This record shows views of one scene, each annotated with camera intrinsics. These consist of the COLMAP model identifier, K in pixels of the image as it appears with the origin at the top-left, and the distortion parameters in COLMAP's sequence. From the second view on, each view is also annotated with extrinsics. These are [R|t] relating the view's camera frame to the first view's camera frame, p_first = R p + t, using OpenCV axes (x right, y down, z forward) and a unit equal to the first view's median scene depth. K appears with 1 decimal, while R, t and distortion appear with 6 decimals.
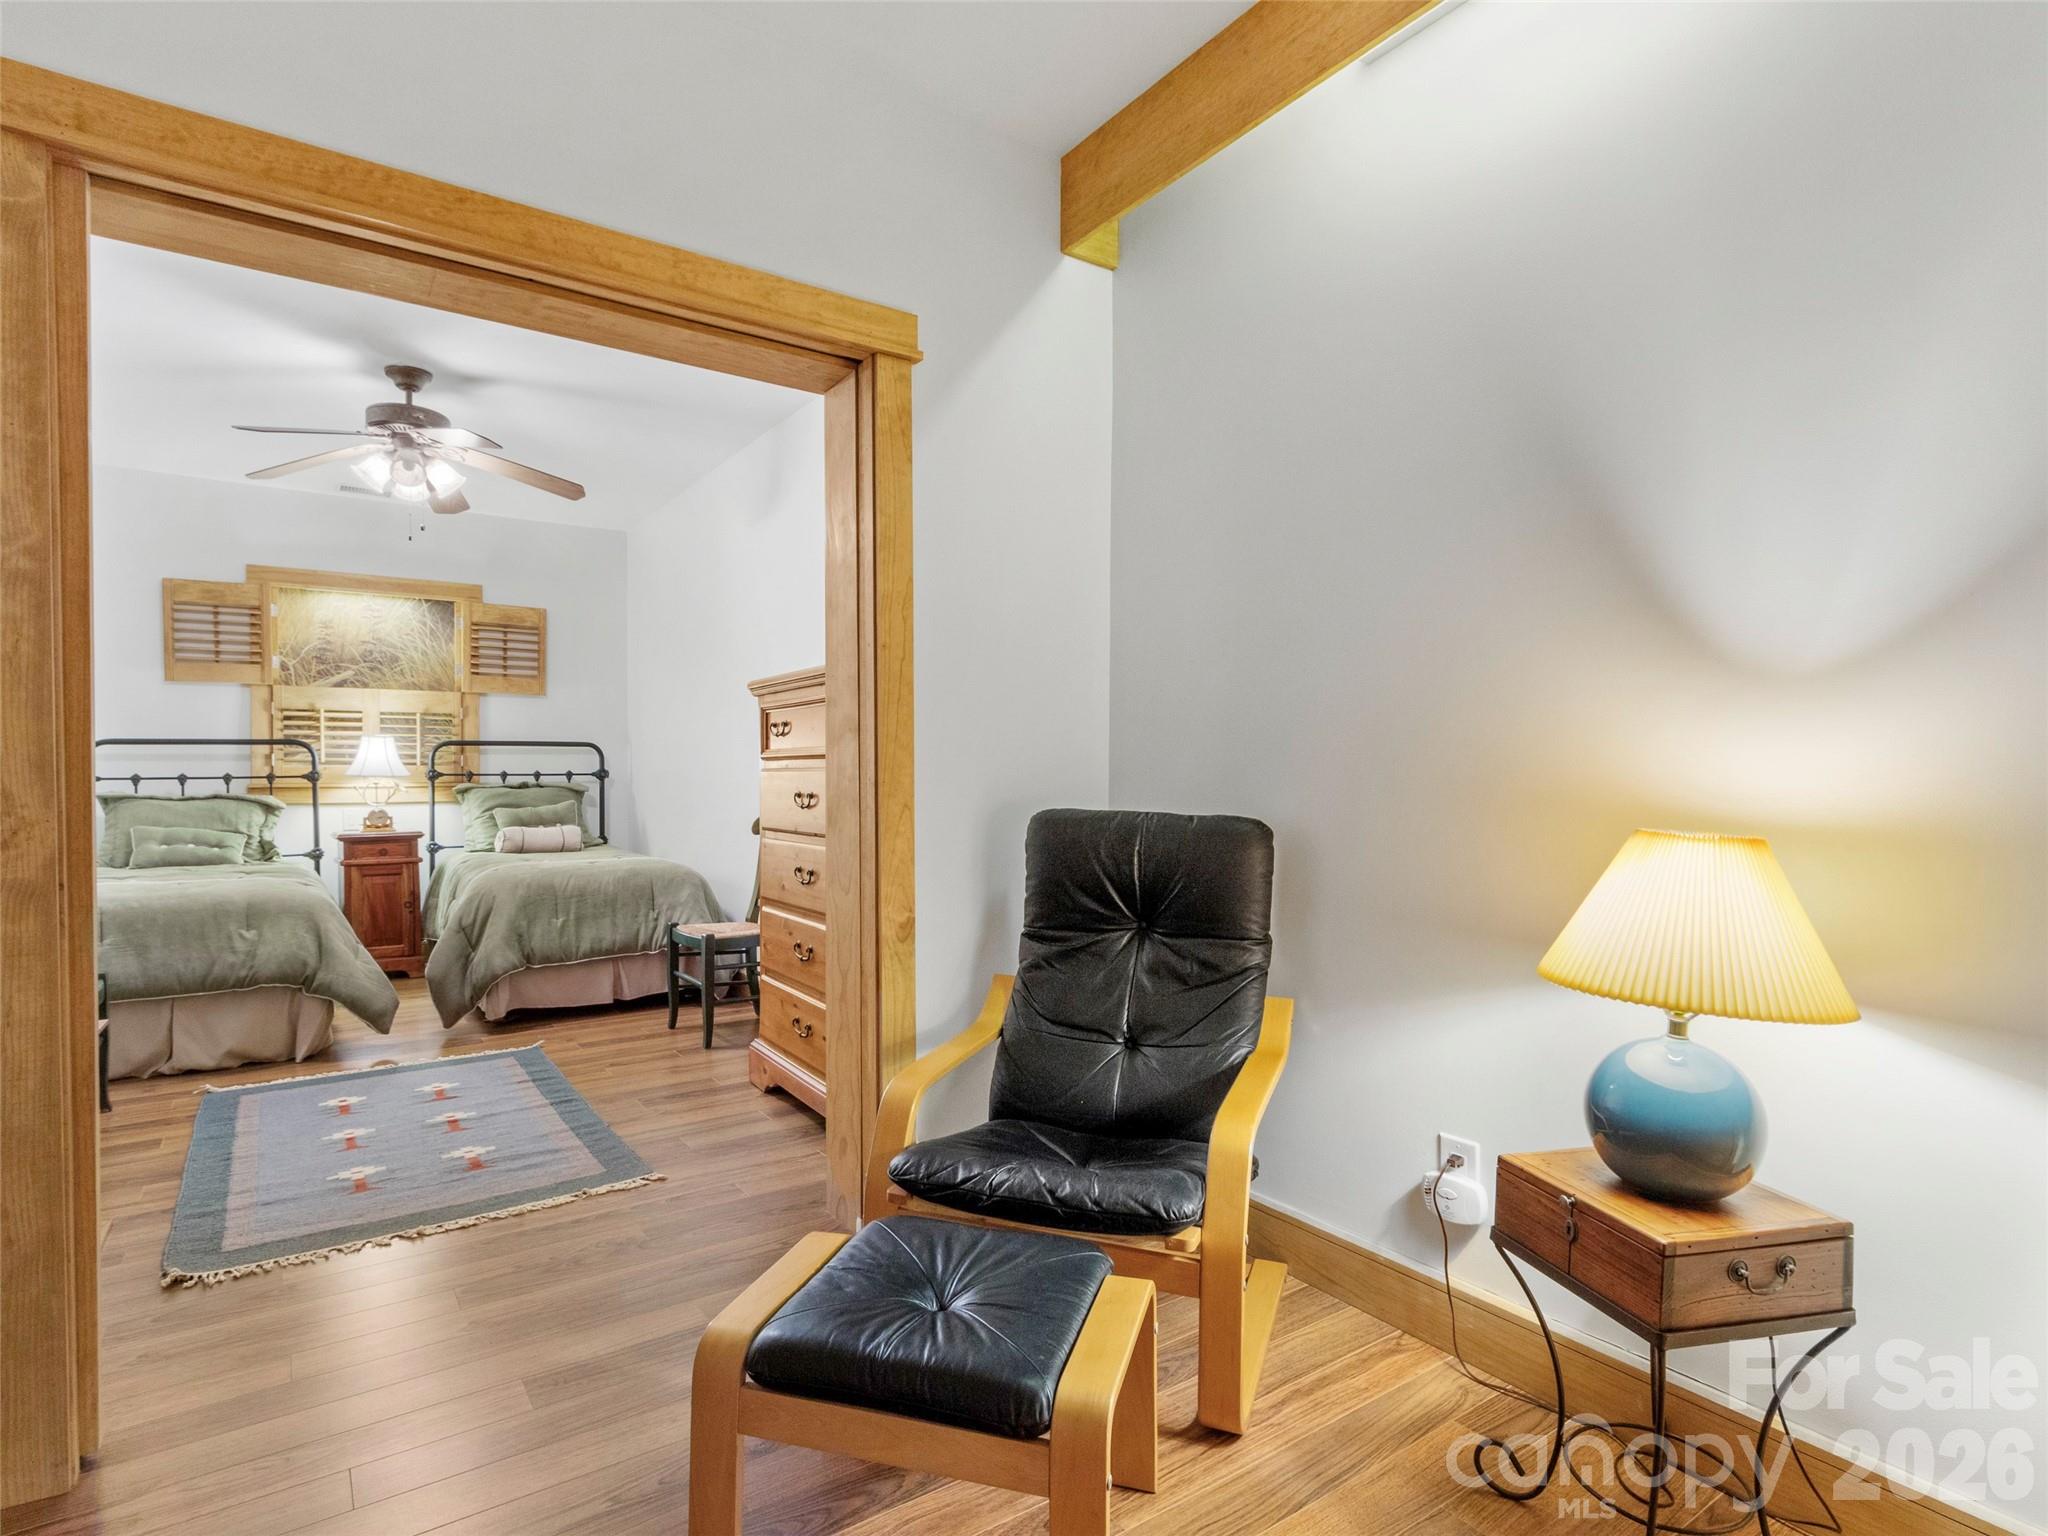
lens RADIAL K [[1059.6, 0, 1020.9], [0, 1059.6, 780.2], [0, 0, 1]] dist [0.003453, -0.000503]
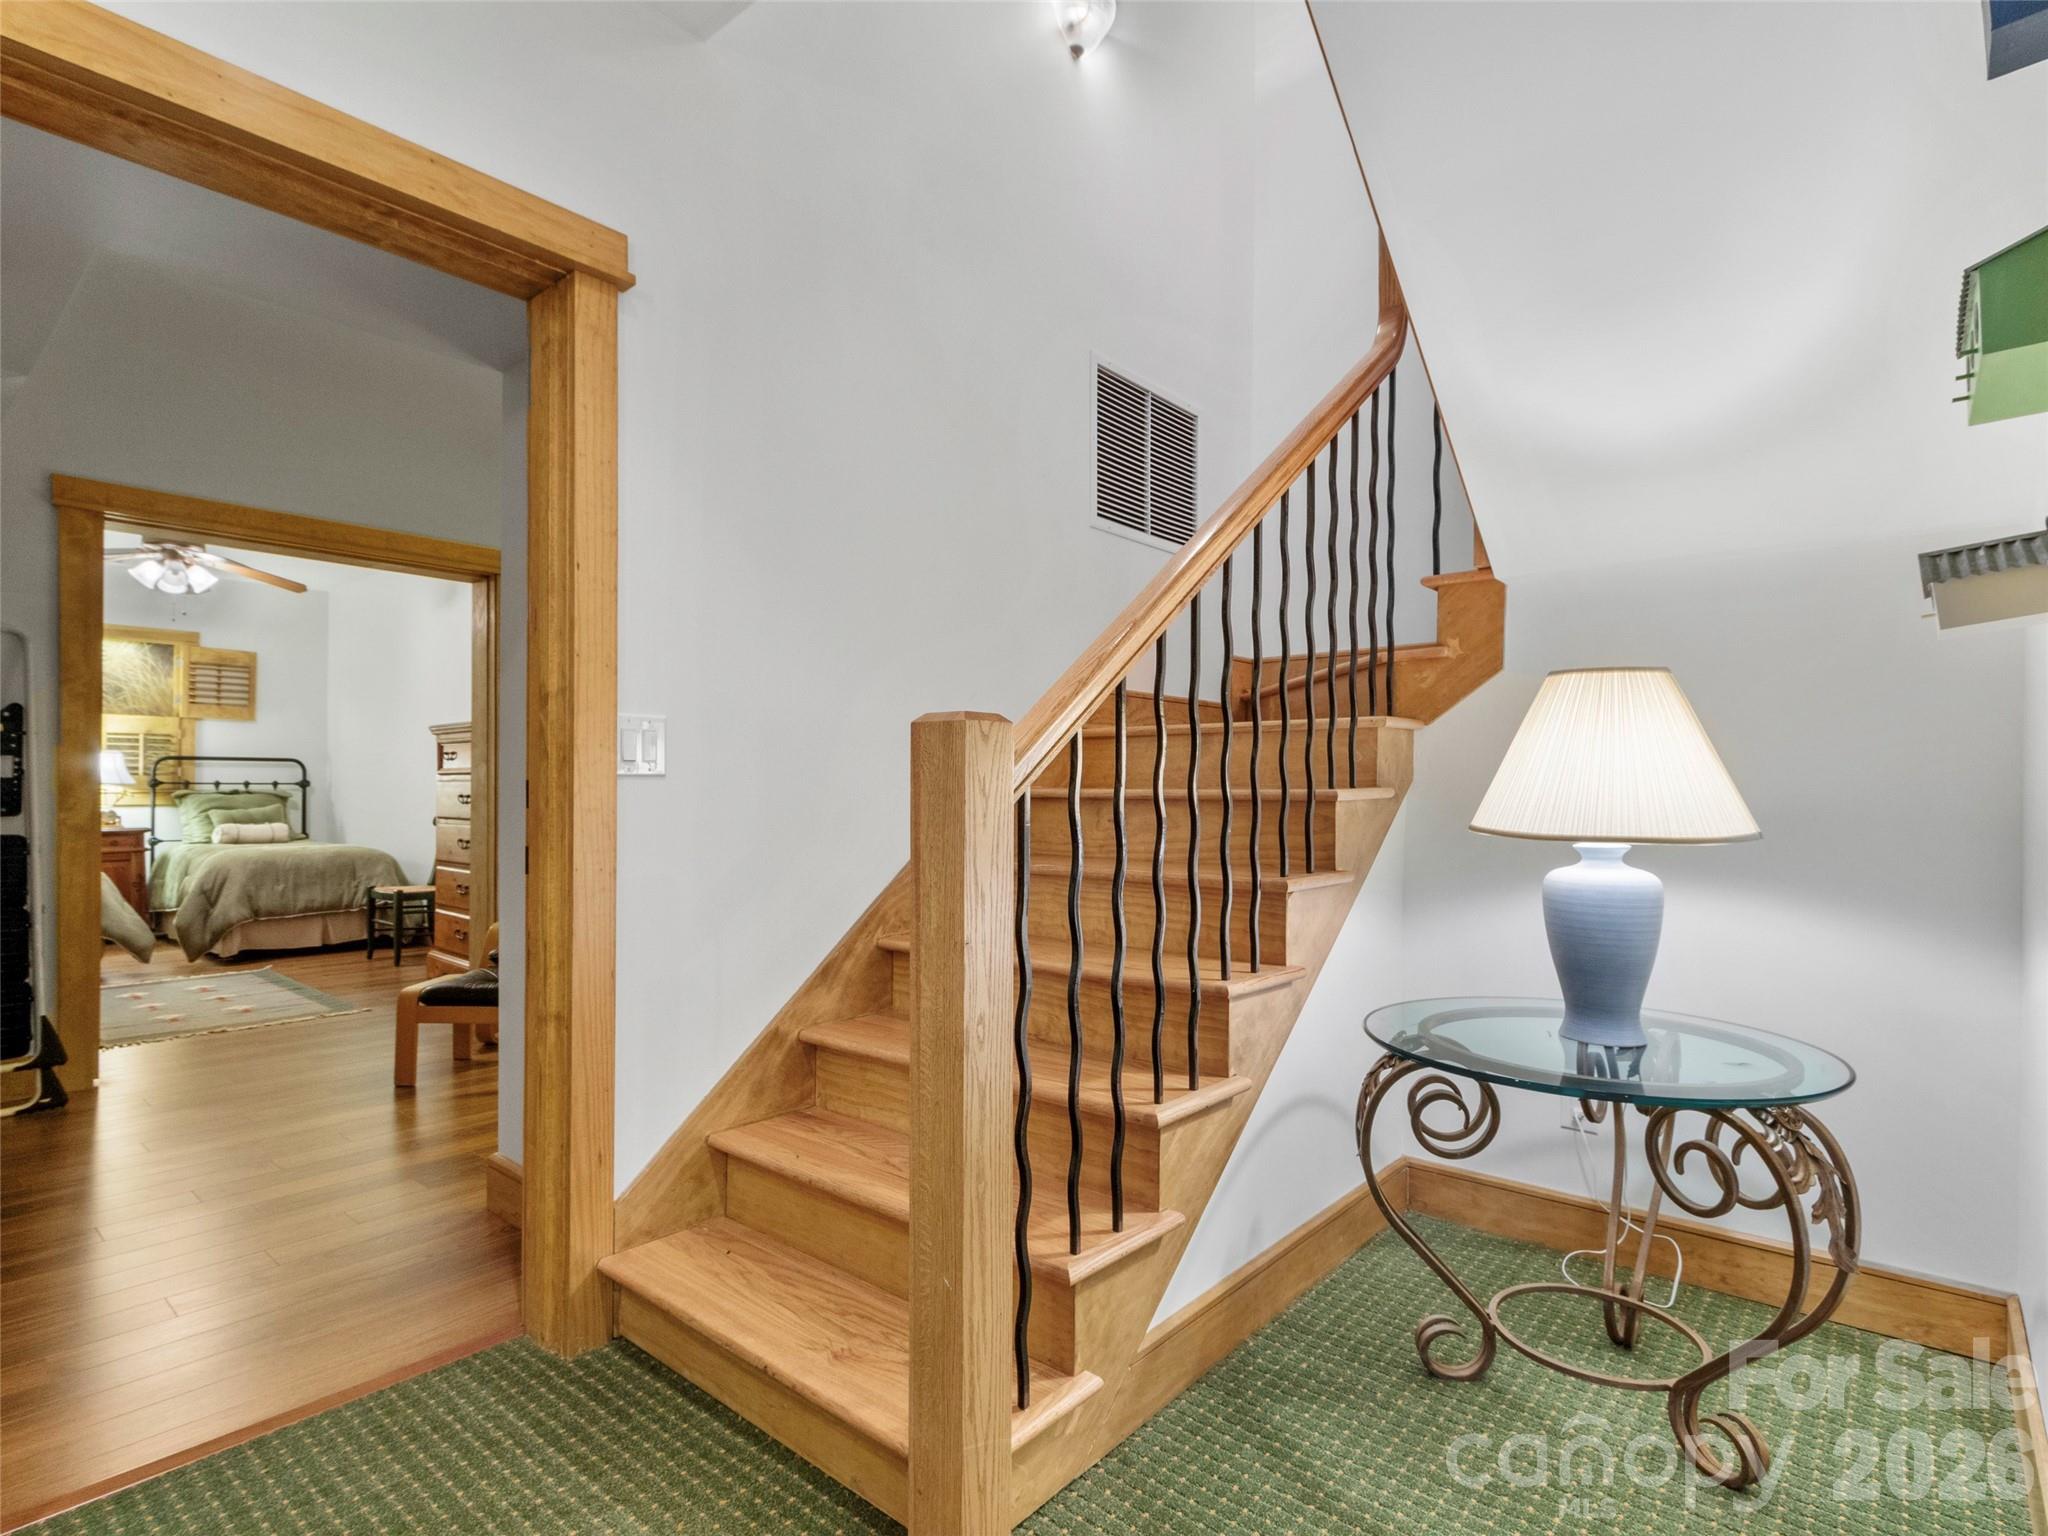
lens RADIAL K [[1059.6, 0, 1020.9], [0, 1059.6, 780.2], [0, 0, 1]] dist [0.003453, -0.000503]
pose [[0.969771, 0.007766, 0.243892, 0.165151], [-0.004356, 0.999885, -0.014517, 0.006530], [-0.243977, 0.013016, 0.969694, -0.578281]]
